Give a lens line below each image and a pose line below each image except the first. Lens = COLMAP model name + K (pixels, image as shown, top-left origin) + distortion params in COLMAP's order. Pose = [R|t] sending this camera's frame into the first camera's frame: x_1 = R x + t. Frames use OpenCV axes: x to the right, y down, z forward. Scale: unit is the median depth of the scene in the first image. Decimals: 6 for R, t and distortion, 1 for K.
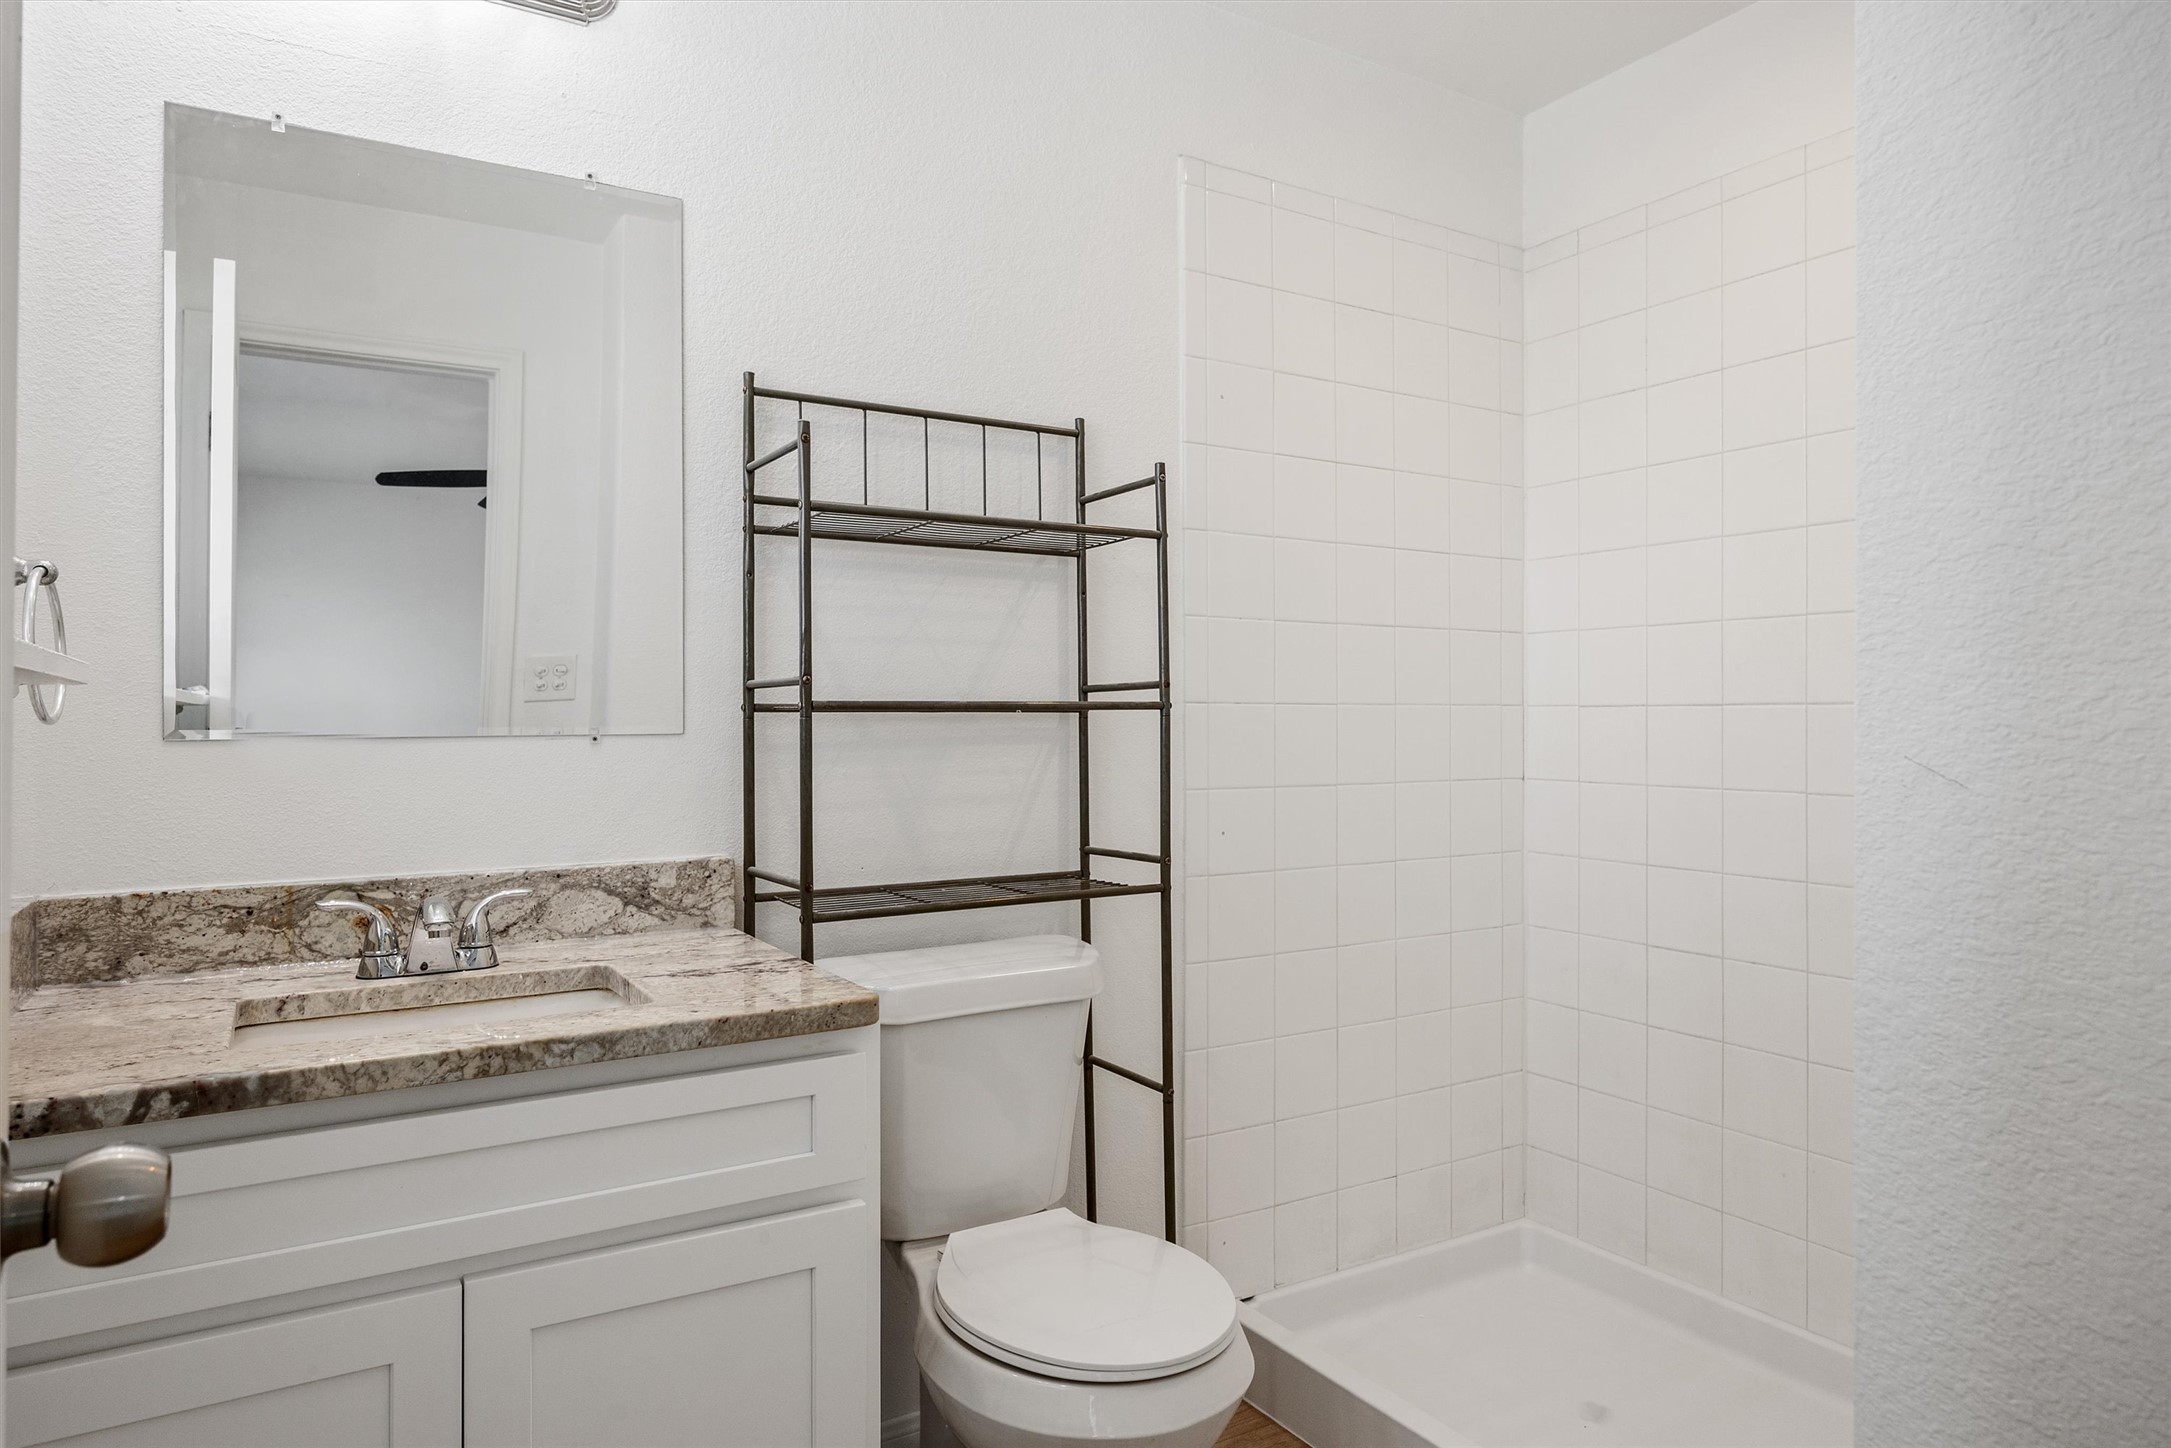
lens RADIAL K [[1223.1, 0, 1085.5], [0, 1223.1, 724.0], [0, 0, 1]] dist [0.001715, 0.000193]
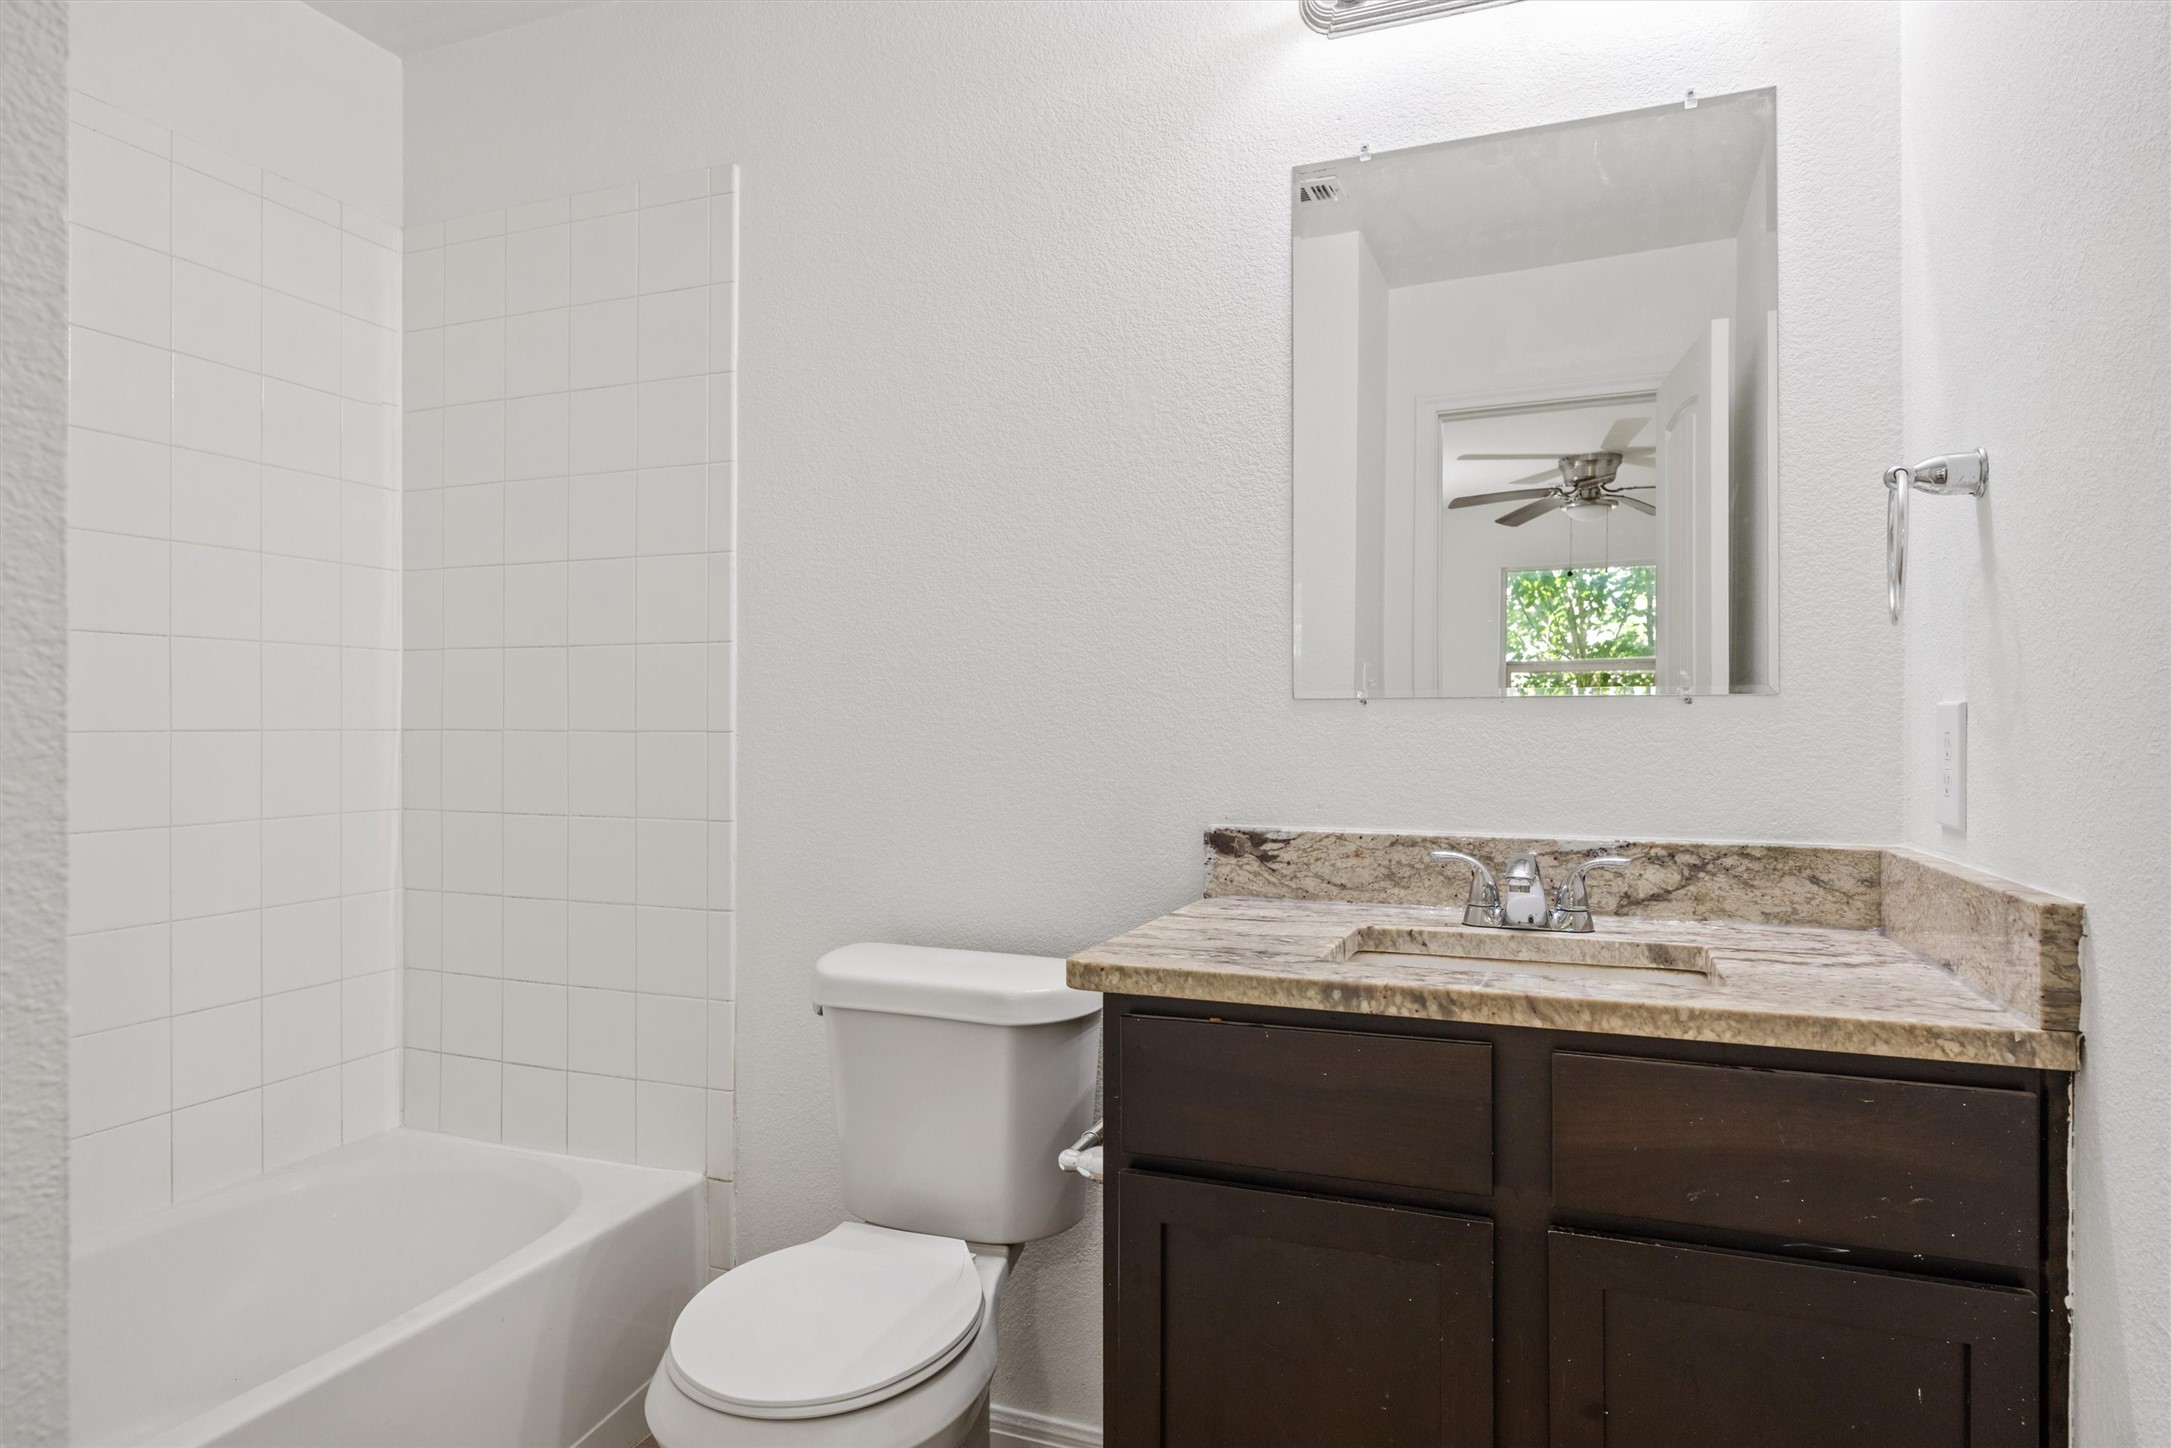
lens RADIAL K [[1223.1, 0, 1085.5], [0, 1223.1, 724.0], [0, 0, 1]] dist [0.001715, 0.000193]
pose [[0.586155, 0.007426, -0.810165, 0.098041], [0.014299, 0.999707, 0.019508, 0.001079], [0.810073, -0.023019, 0.585877, 0.080016]]
